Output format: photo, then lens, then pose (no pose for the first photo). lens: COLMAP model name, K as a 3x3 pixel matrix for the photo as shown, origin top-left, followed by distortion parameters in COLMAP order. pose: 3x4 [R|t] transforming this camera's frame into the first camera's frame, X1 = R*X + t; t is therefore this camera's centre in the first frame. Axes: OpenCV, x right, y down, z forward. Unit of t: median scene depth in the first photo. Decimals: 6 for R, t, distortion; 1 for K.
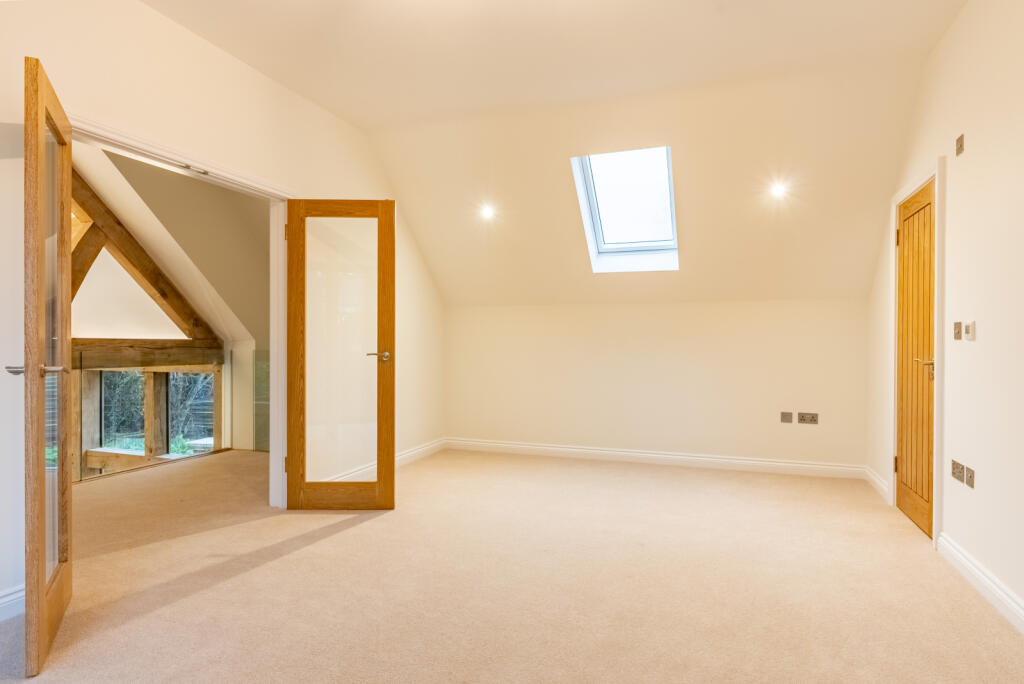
lens RADIAL K [[591.6, 0, 513.4], [0, 591.6, 345.3], [0, 0, 1]] dist [0.001248, 0.000611]
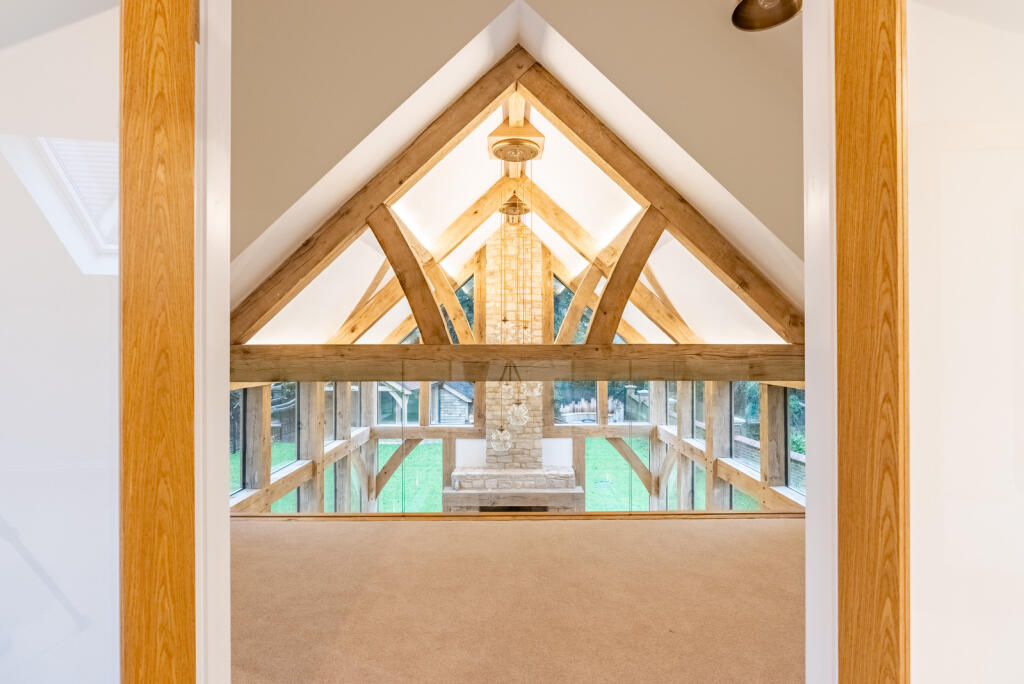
lens RADIAL K [[470.3, 0, 515.6], [0, 470.3, 342.2], [0, 0, 1]] dist [-0.007058, 0.001770]
pose [[0.357539, -0.010038, -0.933844, -0.143686], [-0.004568, 0.999911, -0.012497, -0.004685], [0.933887, 0.008734, 0.357462, 0.520355]]
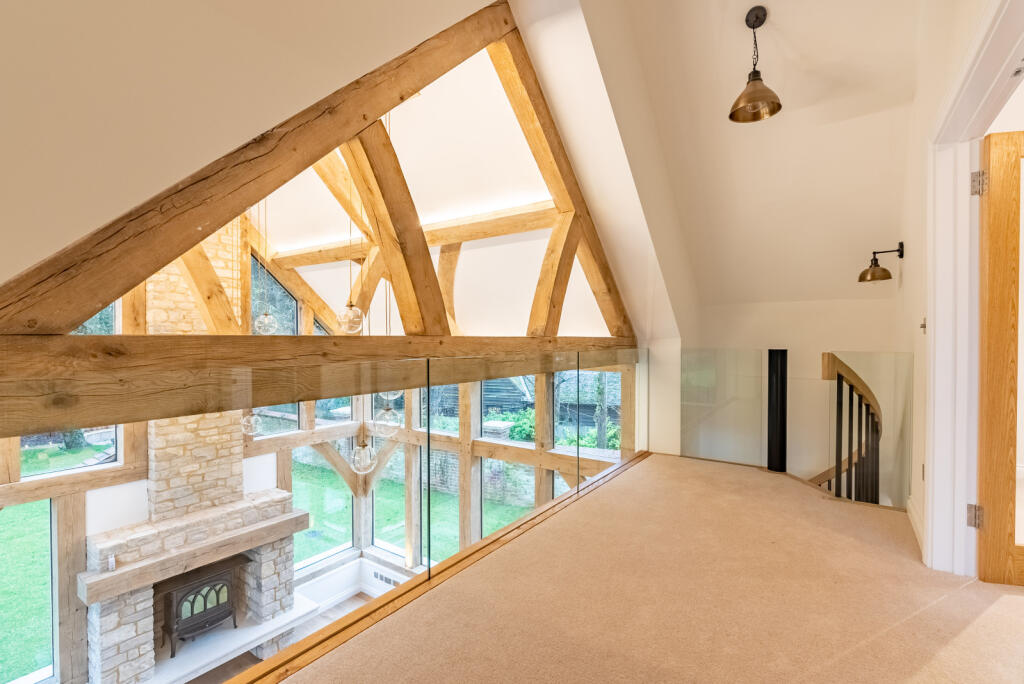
lens RADIAL K [[470.3, 0, 515.9], [0, 470.3, 342.4], [0, 0, 1]] dist [-0.007058, 0.001770]
pose [[0.969102, -0.000085, -0.246660, -0.546863], [0.000593, 0.999998, 0.001986, -0.003783], [0.246659, -0.002071, 0.969100, 0.233189]]
